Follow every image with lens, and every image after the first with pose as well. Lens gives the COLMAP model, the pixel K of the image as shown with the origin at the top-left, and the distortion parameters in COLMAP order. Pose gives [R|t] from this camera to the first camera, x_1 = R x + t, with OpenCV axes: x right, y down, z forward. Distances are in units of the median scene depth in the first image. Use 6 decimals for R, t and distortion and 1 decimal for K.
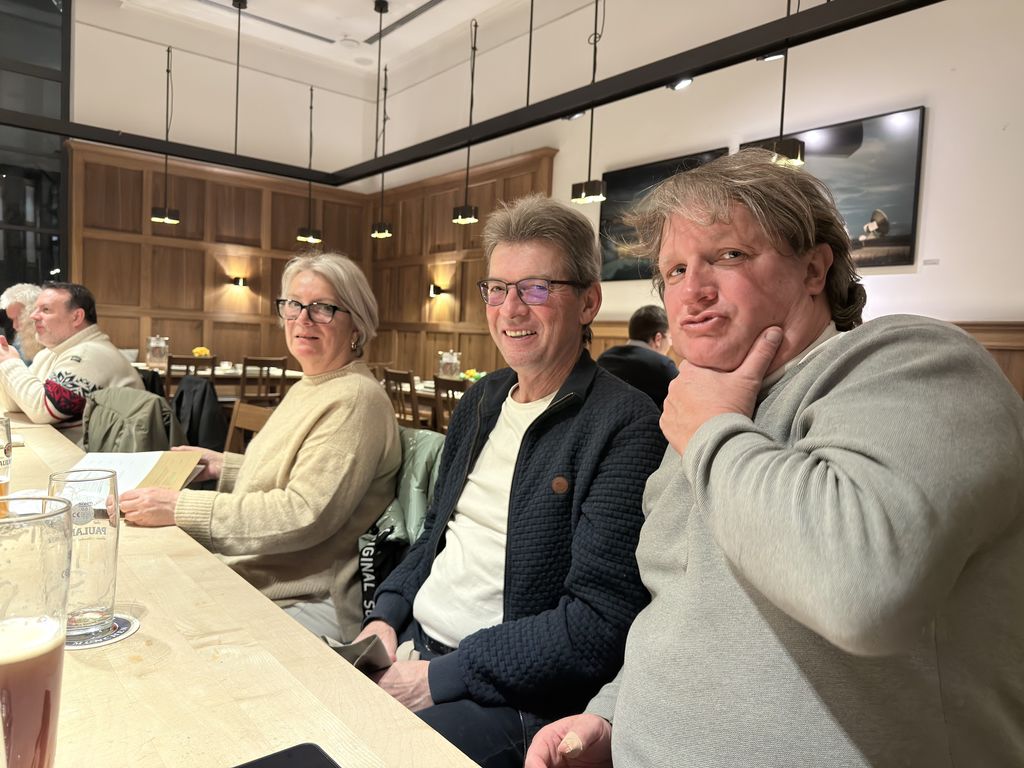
lens RADIAL K [[731.0, 0, 514.9], [0, 731.0, 394.5], [0, 0, 1]] dist [-0.000353, -0.014216]
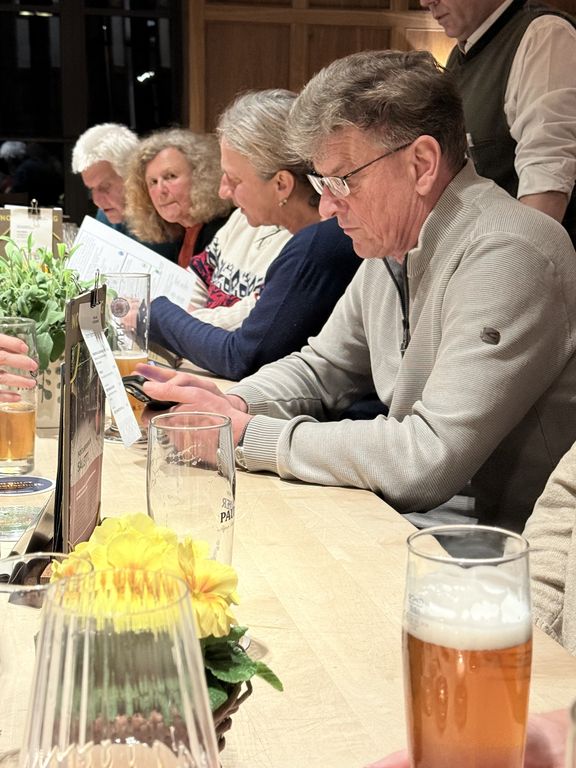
lens RADIAL K [[1315.6, 0, 289.3], [0, 1315.6, 384.1], [0, 0, 1]] dist [0.055425, 0.000000]
pose [[0.900238, 0.037790, -0.433755, -0.039772], [-0.000442, 0.996305, 0.085884, -0.008780], [0.435398, -0.077124, 0.896928, 0.022107]]
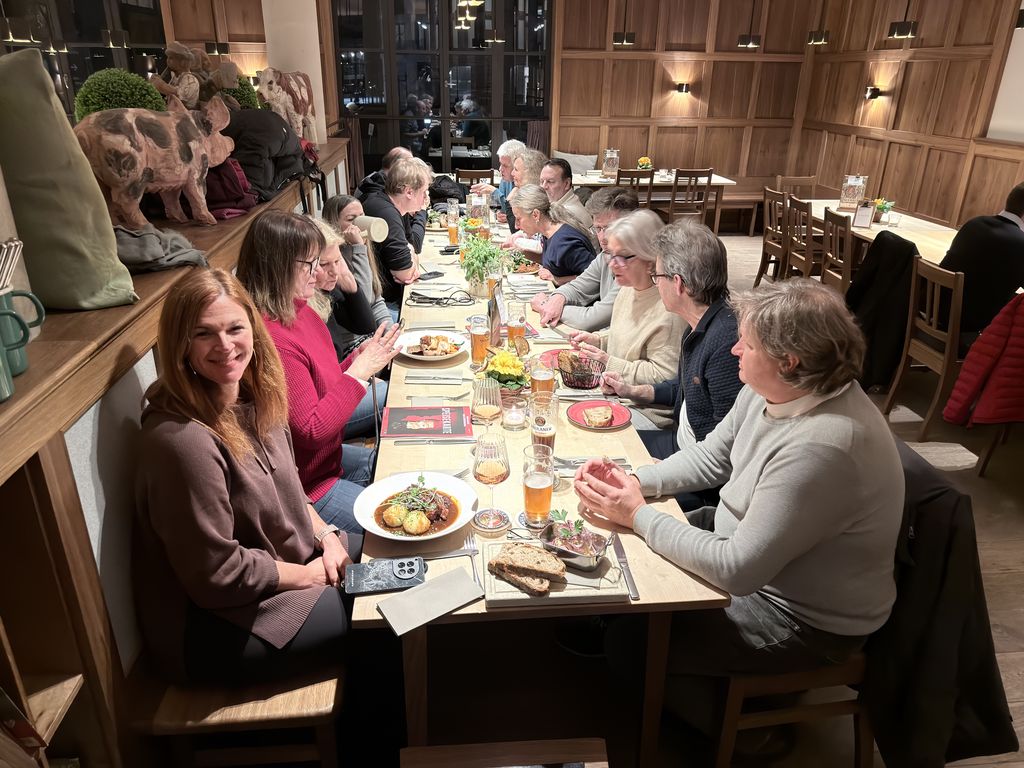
lens RADIAL K [[731.0, 0, 518.5], [0, 731.0, 391.4], [0, 0, 1]] dist [-0.000353, -0.014216]
pose [[0.835819, 0.194193, -0.513512, 0.076812], [-0.018903, 0.944976, 0.326592, -0.077597], [0.548679, -0.263265, 0.793500, -0.144983]]
